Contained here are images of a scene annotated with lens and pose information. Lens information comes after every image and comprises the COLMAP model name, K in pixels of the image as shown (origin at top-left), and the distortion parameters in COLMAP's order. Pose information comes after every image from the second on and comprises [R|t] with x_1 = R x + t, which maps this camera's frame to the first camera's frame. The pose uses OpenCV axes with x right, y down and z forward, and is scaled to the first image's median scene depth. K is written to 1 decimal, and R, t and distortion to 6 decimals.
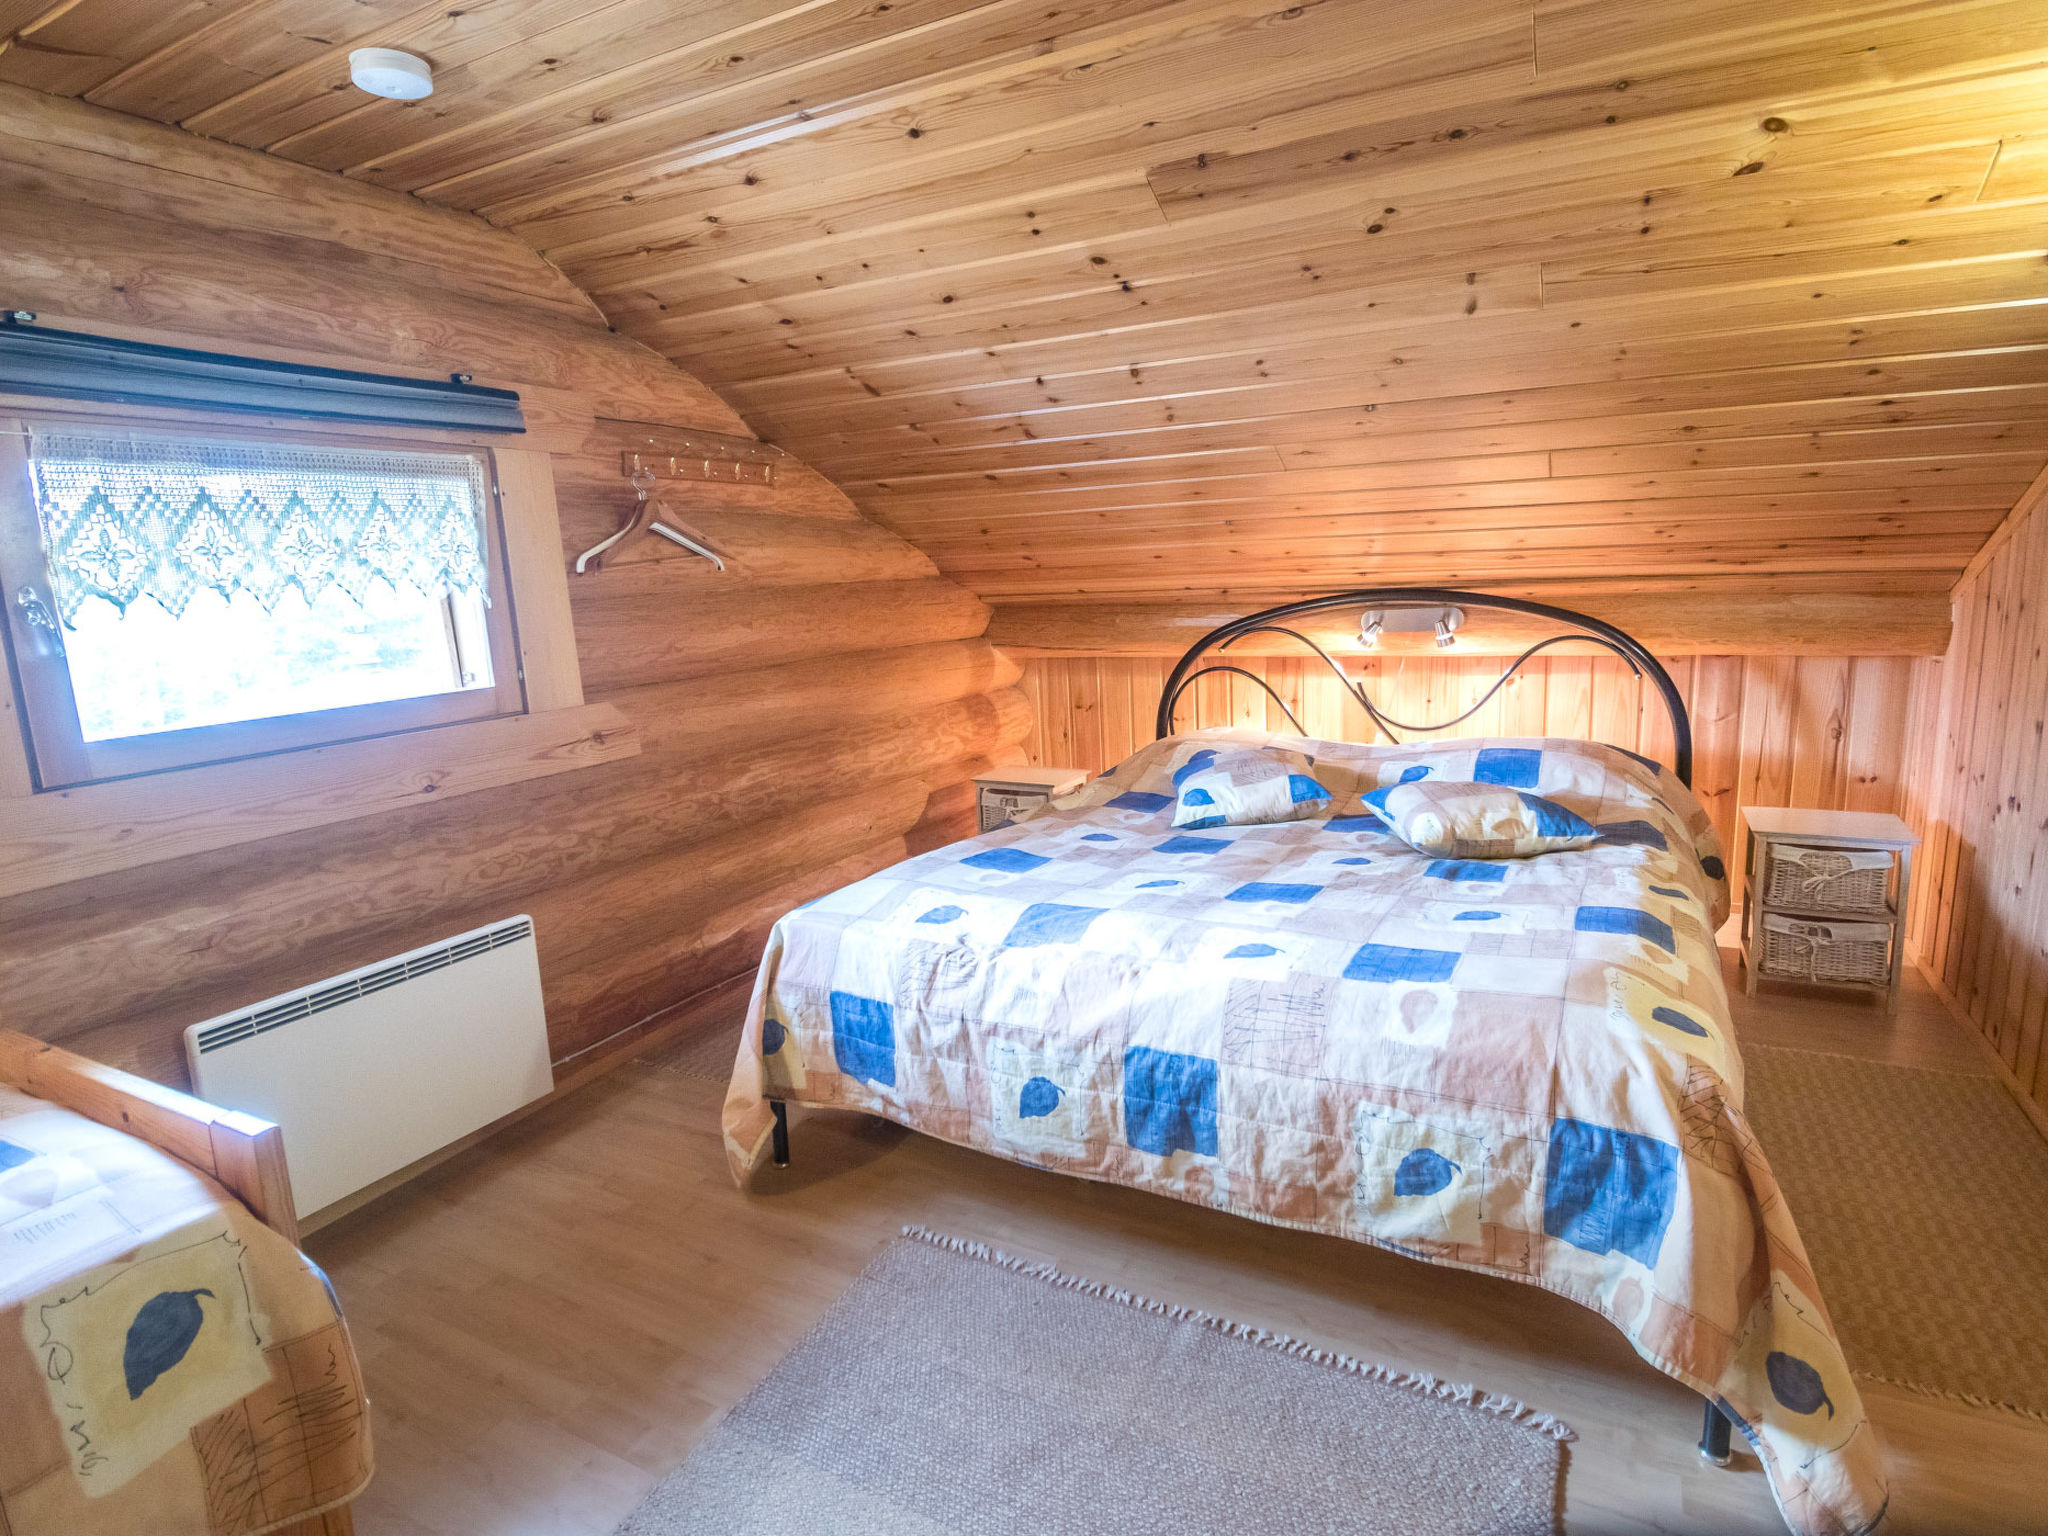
lens RADIAL K [[1074.7, 0, 1024.0], [0, 1074.7, 768.0], [0, 0, 1]] dist [0.013703, -0.018297]
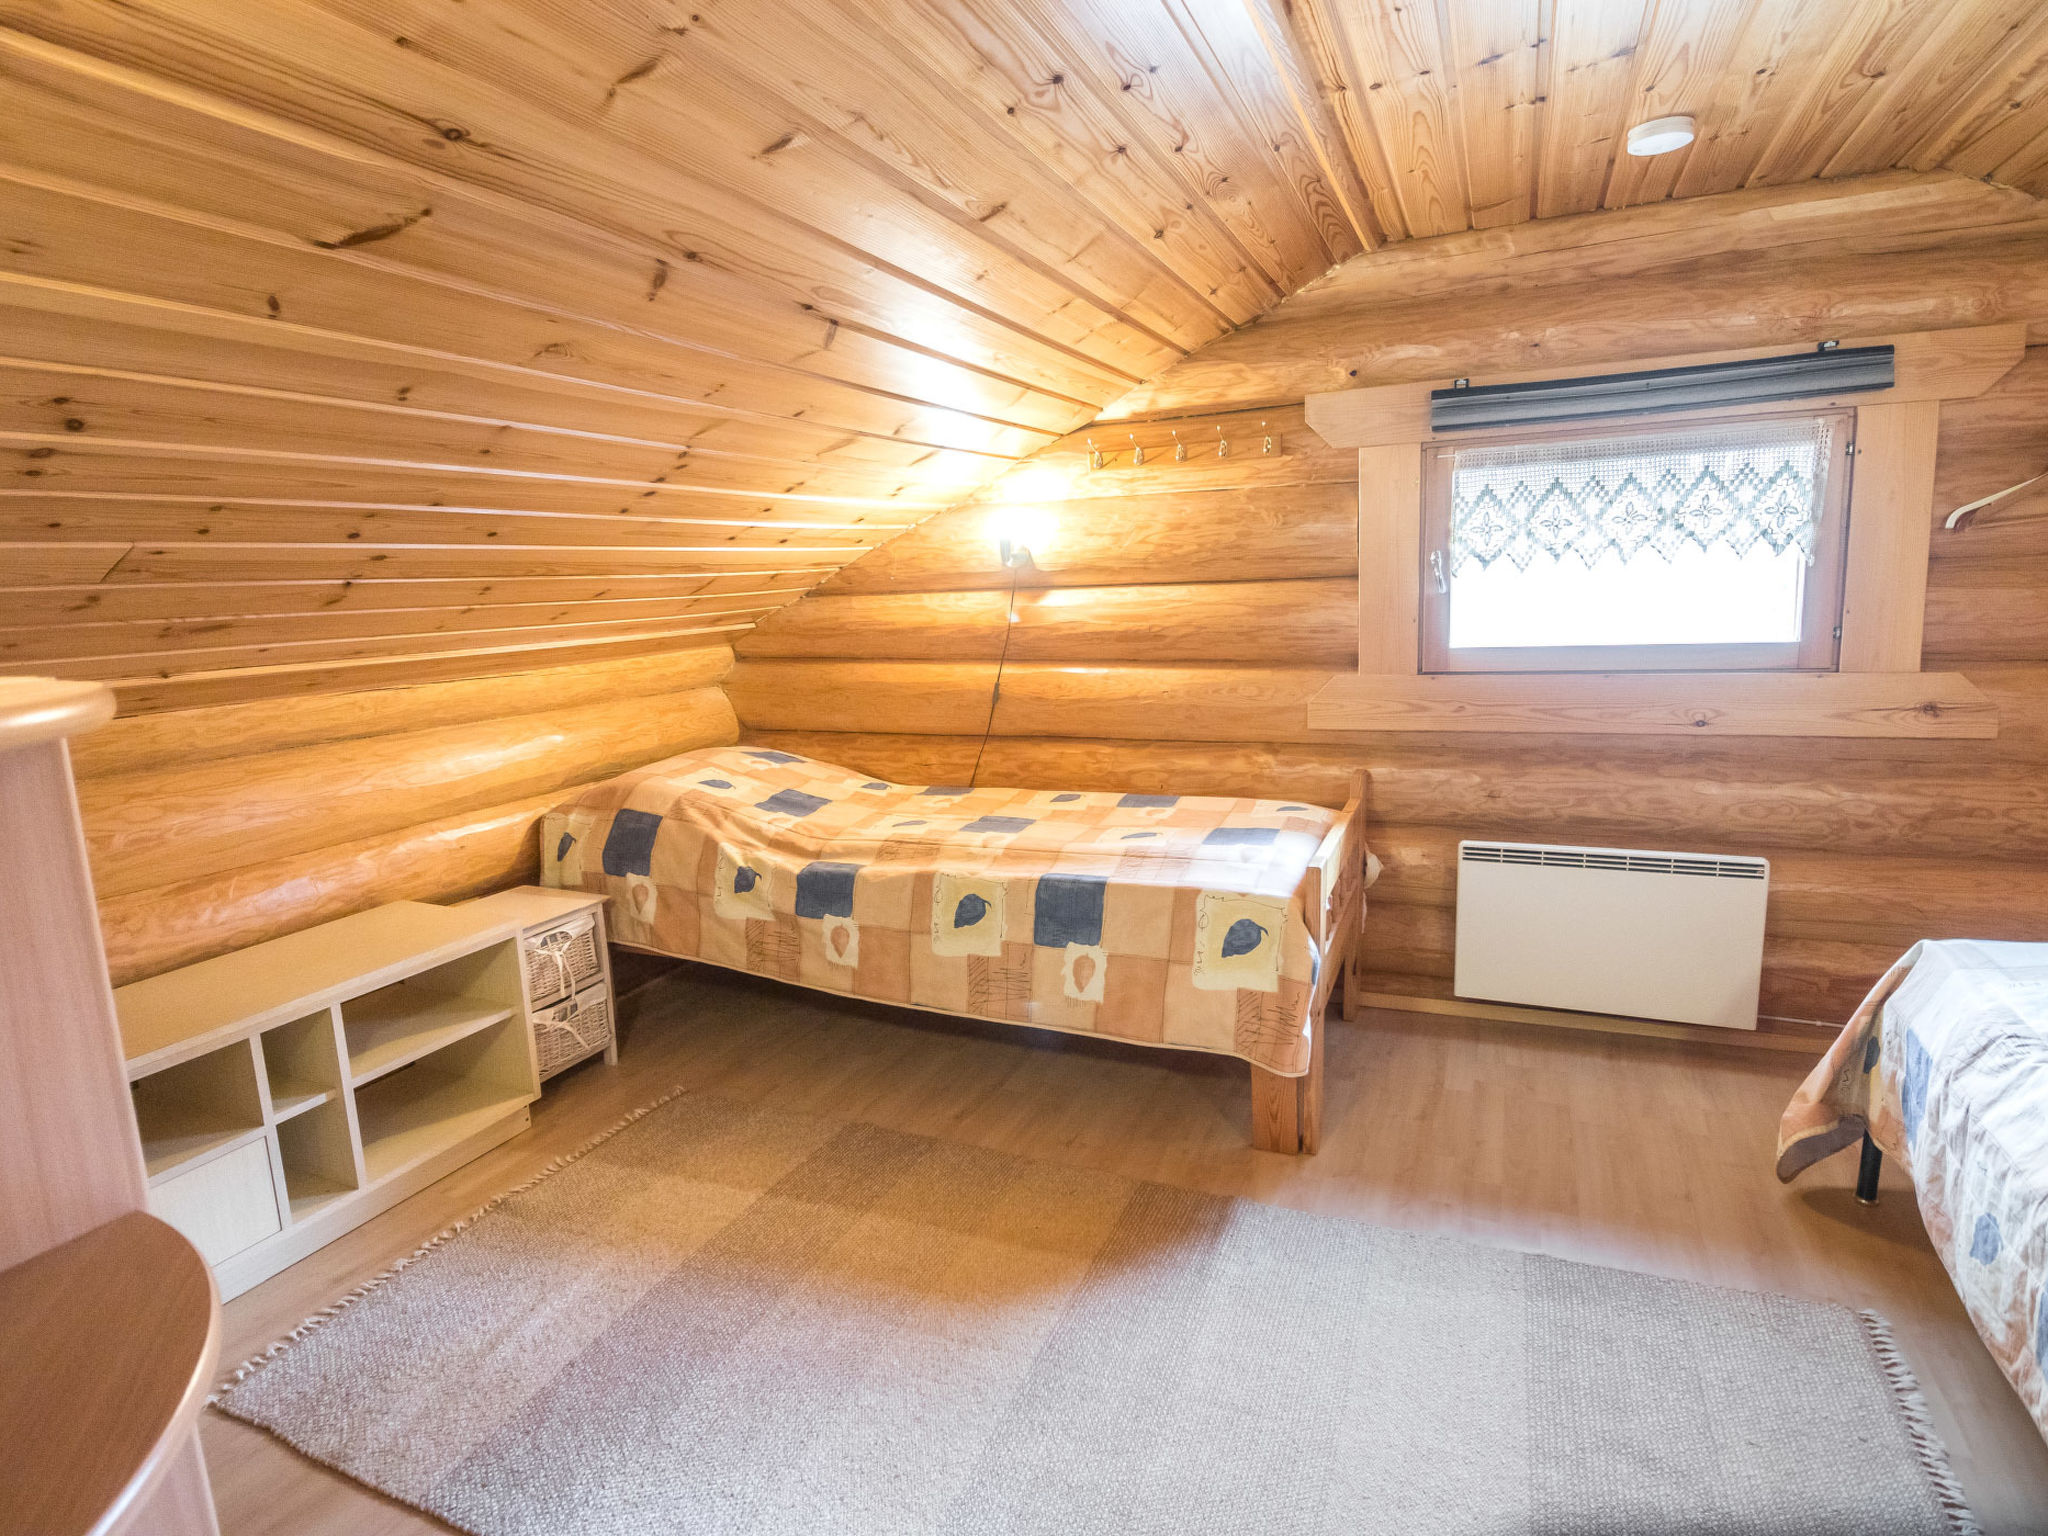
lens RADIAL K [[1074.7, 0, 1024.0], [0, 1074.7, 768.0], [0, 0, 1]] dist [0.013703, -0.018297]
pose [[0.075232, 0.208510, -0.975122, 0.585457], [-0.144779, 0.969816, 0.196205, -0.062059], [0.986600, 0.126416, 0.103149, 0.195253]]
